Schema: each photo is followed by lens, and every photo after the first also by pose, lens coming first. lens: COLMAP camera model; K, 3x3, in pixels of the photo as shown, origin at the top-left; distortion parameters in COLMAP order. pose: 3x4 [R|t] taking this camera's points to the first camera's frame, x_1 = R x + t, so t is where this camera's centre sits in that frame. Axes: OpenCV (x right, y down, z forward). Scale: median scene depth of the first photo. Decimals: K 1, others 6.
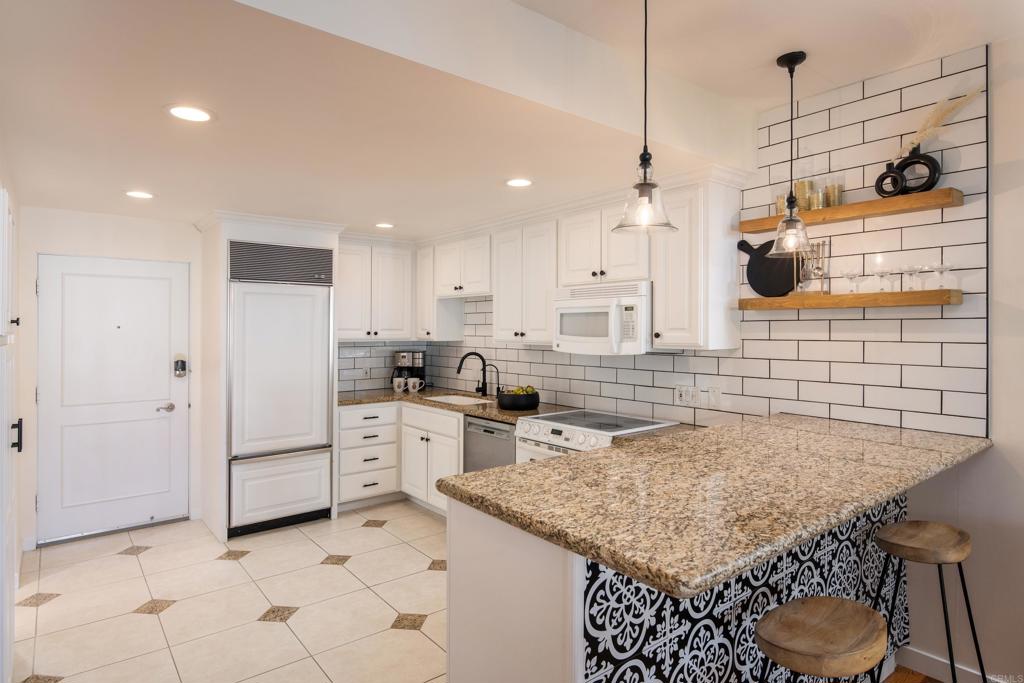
lens RADIAL K [[563.8, 0, 517.7], [0, 563.8, 330.2], [0, 0, 1]] dist [0.000671, -0.000135]
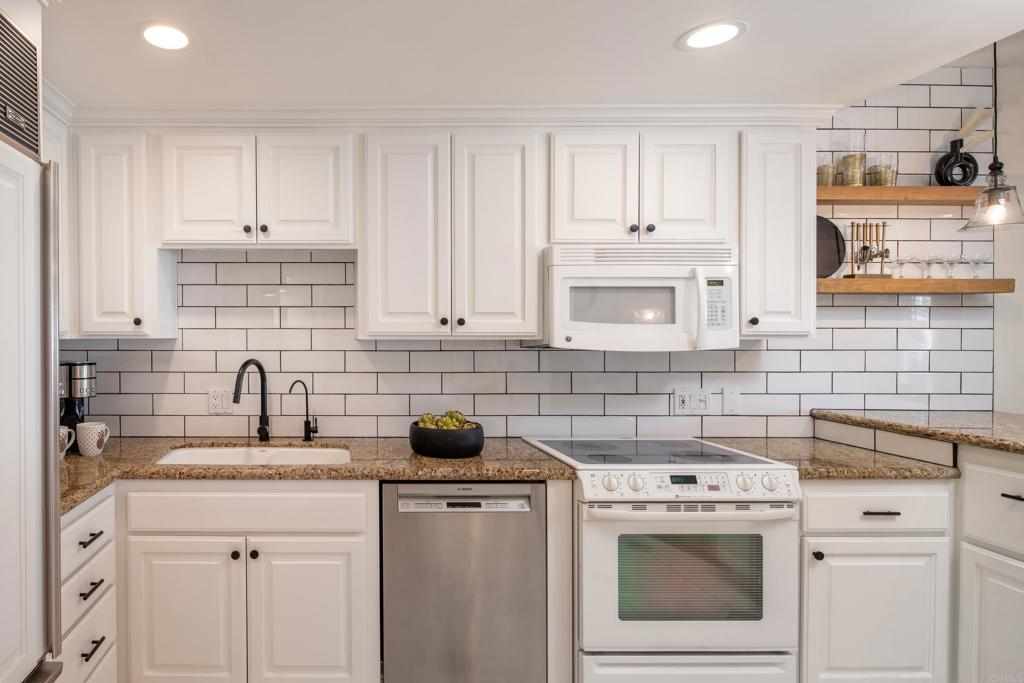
lens RADIAL K [[580.4, 0, 327.6], [0, 580.4, 342.6], [0, 0, 1]] dist [0.000095, -0.000853]
pose [[0.634642, -0.006757, 0.772777, -0.531728], [-0.000161, 0.999961, 0.008876, 0.023429], [-0.772806, -0.005757, 0.634616, 0.733513]]
